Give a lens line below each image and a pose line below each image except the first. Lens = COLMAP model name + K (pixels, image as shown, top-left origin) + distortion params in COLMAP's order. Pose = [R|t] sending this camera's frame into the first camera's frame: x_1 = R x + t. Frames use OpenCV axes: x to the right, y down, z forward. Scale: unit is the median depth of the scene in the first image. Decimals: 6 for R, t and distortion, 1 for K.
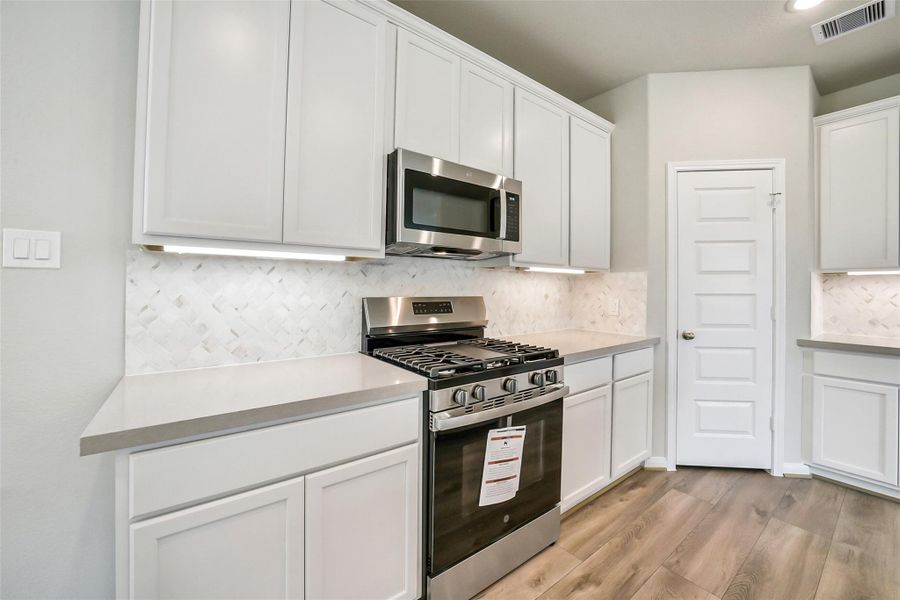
lens RADIAL K [[355.1, 0, 450.1], [0, 355.1, 285.0], [0, 0, 1]] dist [-0.027831, 0.004590]
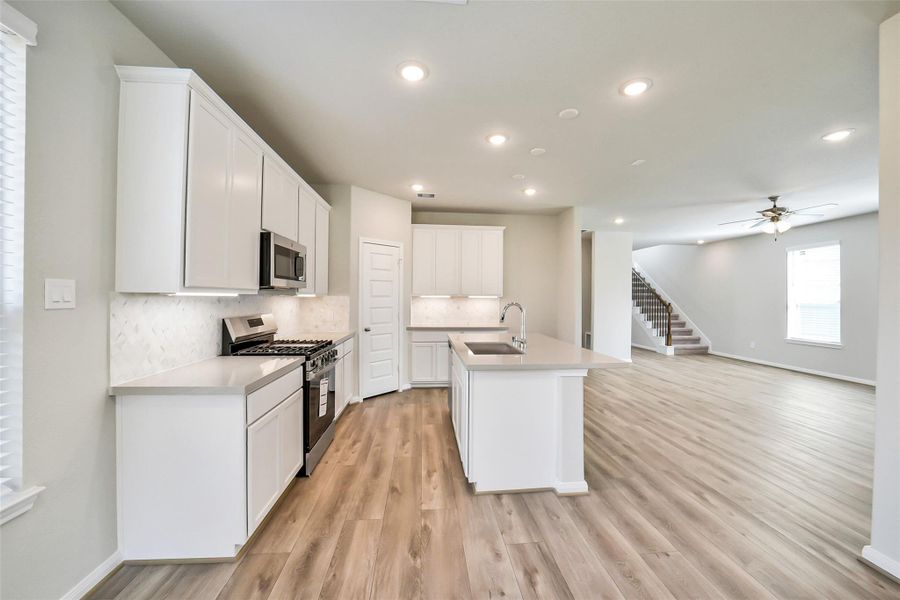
lens RADIAL K [[355.1, 0, 454.5], [0, 355.1, 300.2], [0, 0, 1]] dist [-0.027831, 0.004590]
pose [[0.532650, -0.011970, 0.846251, -0.748439], [-0.005880, 0.999824, 0.017843, -0.055814], [-0.846315, -0.014480, 0.532486, -0.455449]]
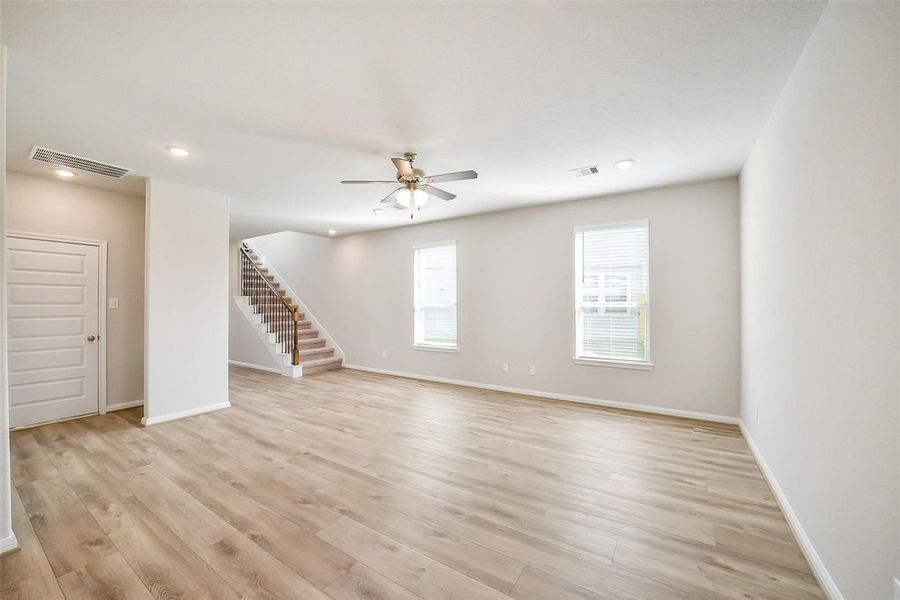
lens RADIAL K [[355.1, 0, 450.6], [0, 355.1, 300.1], [0, 0, 1]] dist [-0.027831, 0.004590]
pose [[-0.332251, -0.000154, 0.943191, 0.600429], [-0.007500, 0.999969, -0.002478, -0.036725], [-0.943161, -0.007898, -0.332242, -0.632748]]
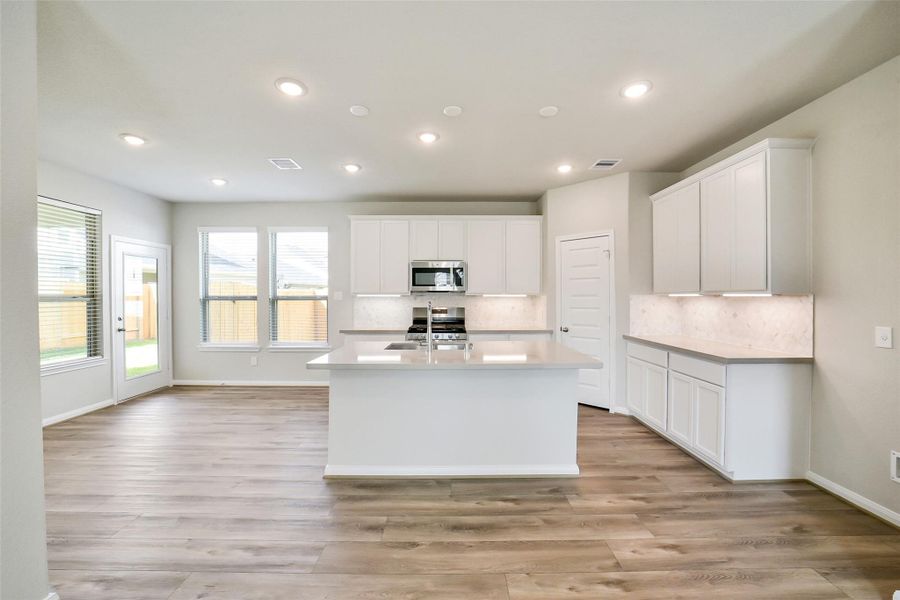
lens RADIAL K [[355.1, 0, 456.4], [0, 355.1, 299.1], [0, 0, 1]] dist [-0.027831, 0.004590]
pose [[0.796834, -0.003983, -0.604186, 1.437369], [0.010386, 0.999921, 0.007106, -0.040364], [0.604110, -0.011937, 0.796812, -0.897853]]
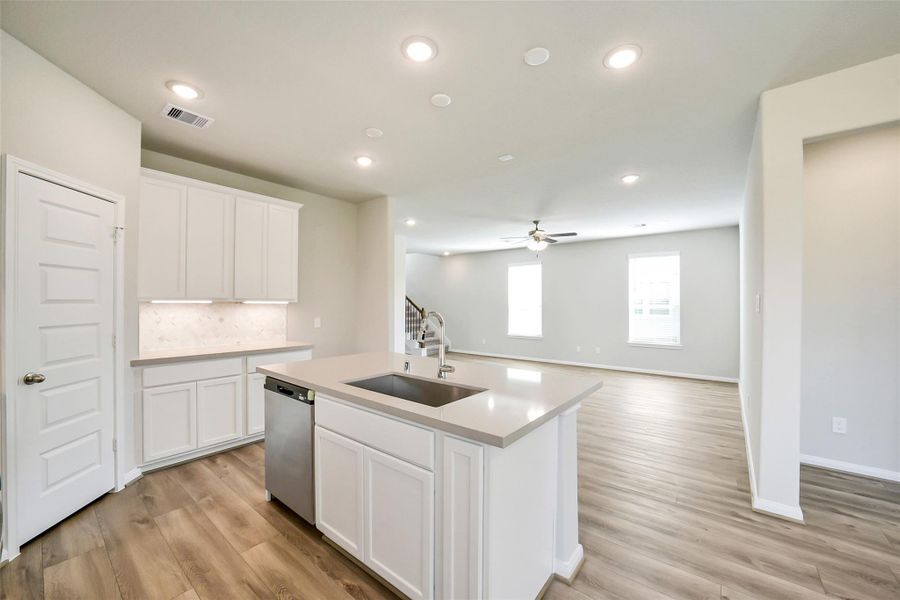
lens RADIAL K [[355.1, 0, 452.3], [0, 355.1, 304.8], [0, 0, 1]] dist [-0.027831, 0.004590]
pose [[-0.238951, -0.012044, 0.970957, -0.350702], [-0.010945, 0.999893, 0.009709, -0.049383], [-0.970970, -0.008307, -0.239057, 0.265088]]
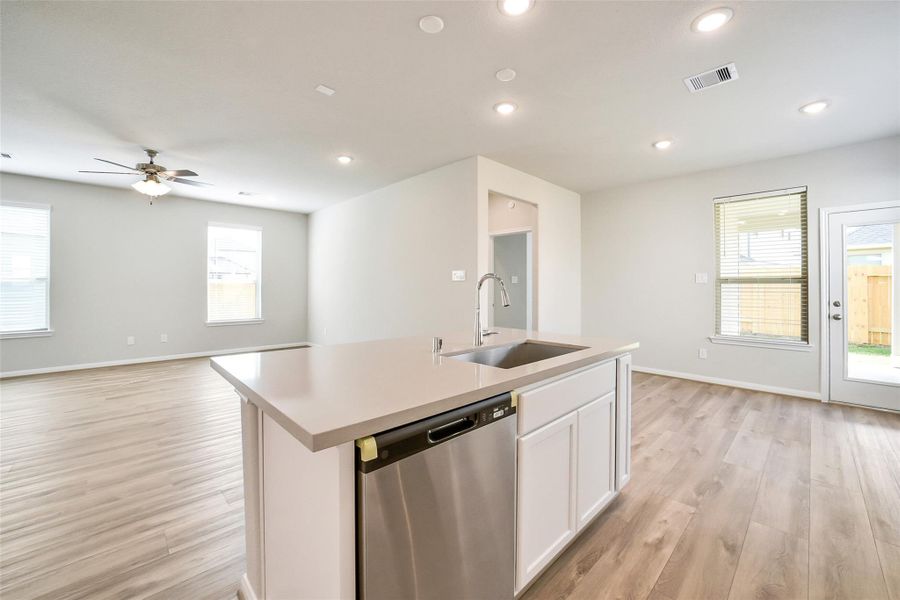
lens RADIAL K [[355.1, 0, 456.7], [0, 355.1, 288.8], [0, 0, 1]] dist [-0.027831, 0.004590]
pose [[-0.992659, -0.012713, -0.120279, 0.749222], [-0.012632, 0.999919, -0.001435, 0.017506], [0.120288, 0.000095, -0.992739, 0.940719]]
